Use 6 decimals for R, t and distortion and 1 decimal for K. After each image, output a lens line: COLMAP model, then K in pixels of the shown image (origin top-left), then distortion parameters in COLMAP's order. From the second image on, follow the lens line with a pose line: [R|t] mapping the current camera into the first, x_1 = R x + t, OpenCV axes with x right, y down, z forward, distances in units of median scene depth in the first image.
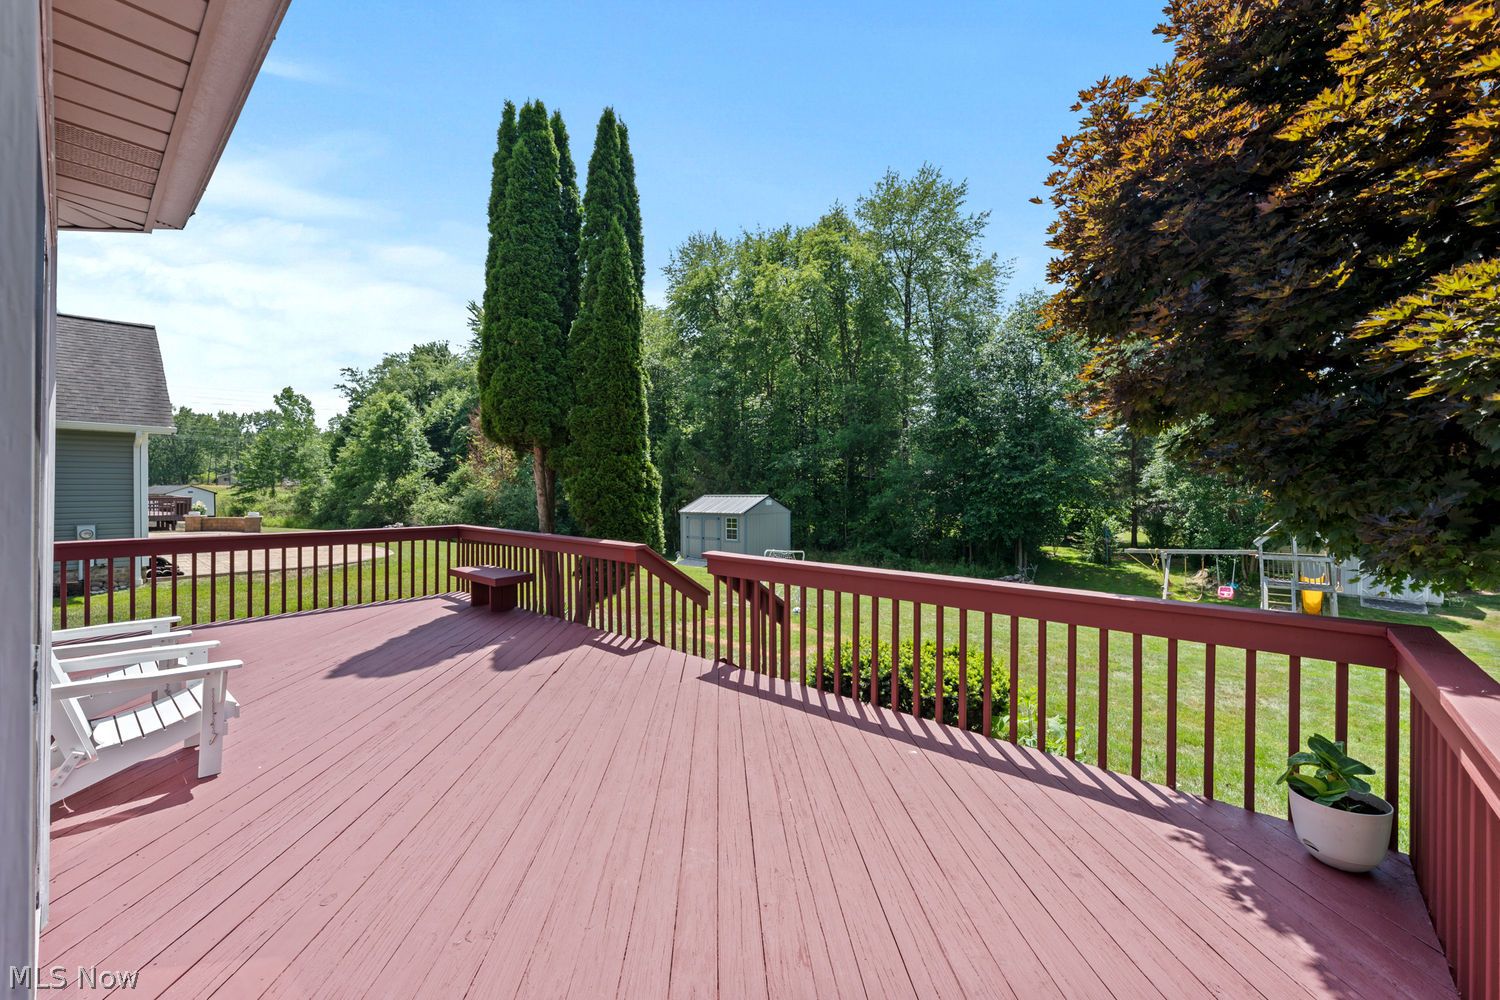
lens RADIAL K [[607.9, 0, 744.0], [0, 607.9, 490.9], [0, 0, 1]] dist [0.000571, -0.000230]
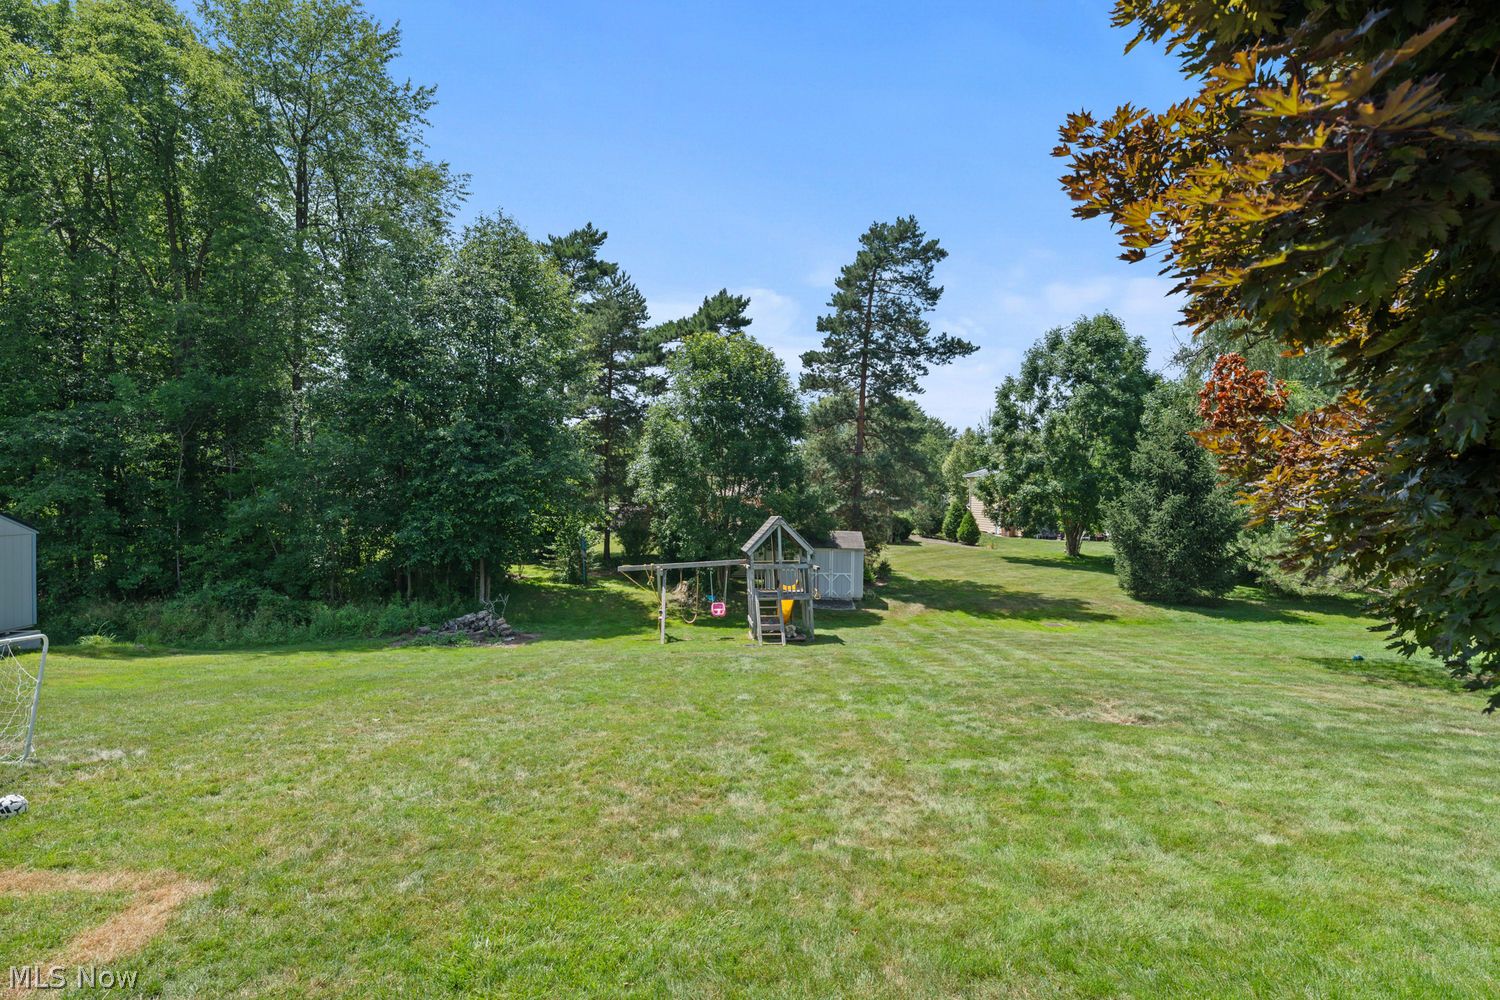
lens RADIAL K [[752.9, 0, 754.9], [0, 752.9, 498.2], [0, 0, 1]] dist [0.012750, -0.003300]
pose [[0.687405, -0.001909, 0.726272, 0.028290], [-0.004605, 0.999965, 0.006987, -0.000719], [-0.726259, -0.008147, 0.687372, 0.146409]]
